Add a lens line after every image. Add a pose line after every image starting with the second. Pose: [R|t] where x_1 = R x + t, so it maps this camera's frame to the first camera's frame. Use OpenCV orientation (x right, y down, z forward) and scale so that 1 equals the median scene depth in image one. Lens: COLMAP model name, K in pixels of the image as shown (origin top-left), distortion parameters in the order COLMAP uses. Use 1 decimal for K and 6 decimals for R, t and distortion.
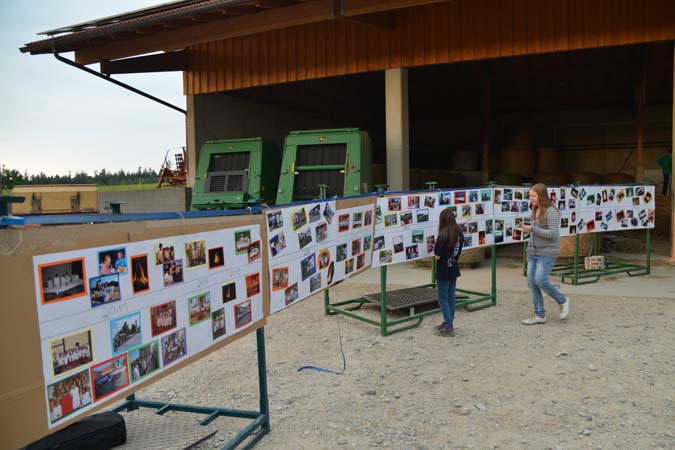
lens RADIAL K [[513.4, 0, 351.0], [0, 513.4, 254.5], [0, 0, 1]] dist [-0.081222, 0.032955]
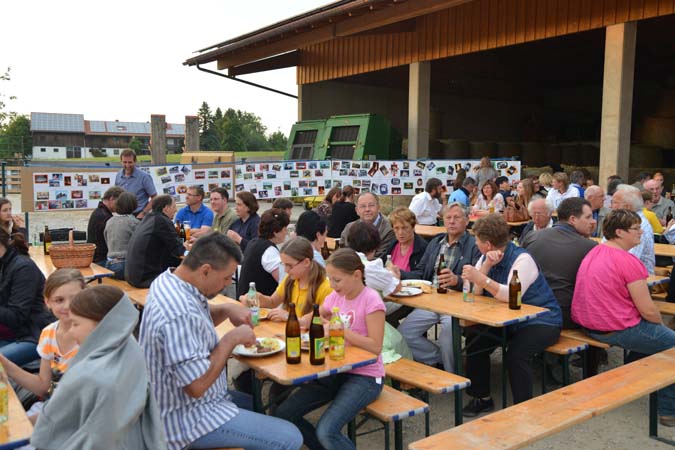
lens RADIAL K [[601.0, 0, 337.6], [0, 601.0, 225.6], [0, 0, 1]] dist [-0.008425, -0.005562]
pose [[0.866491, 0.076579, -0.493283, 1.303987], [-0.081367, 0.996614, 0.011790, 0.055567], [0.492516, 0.029922, 0.869789, -0.695769]]
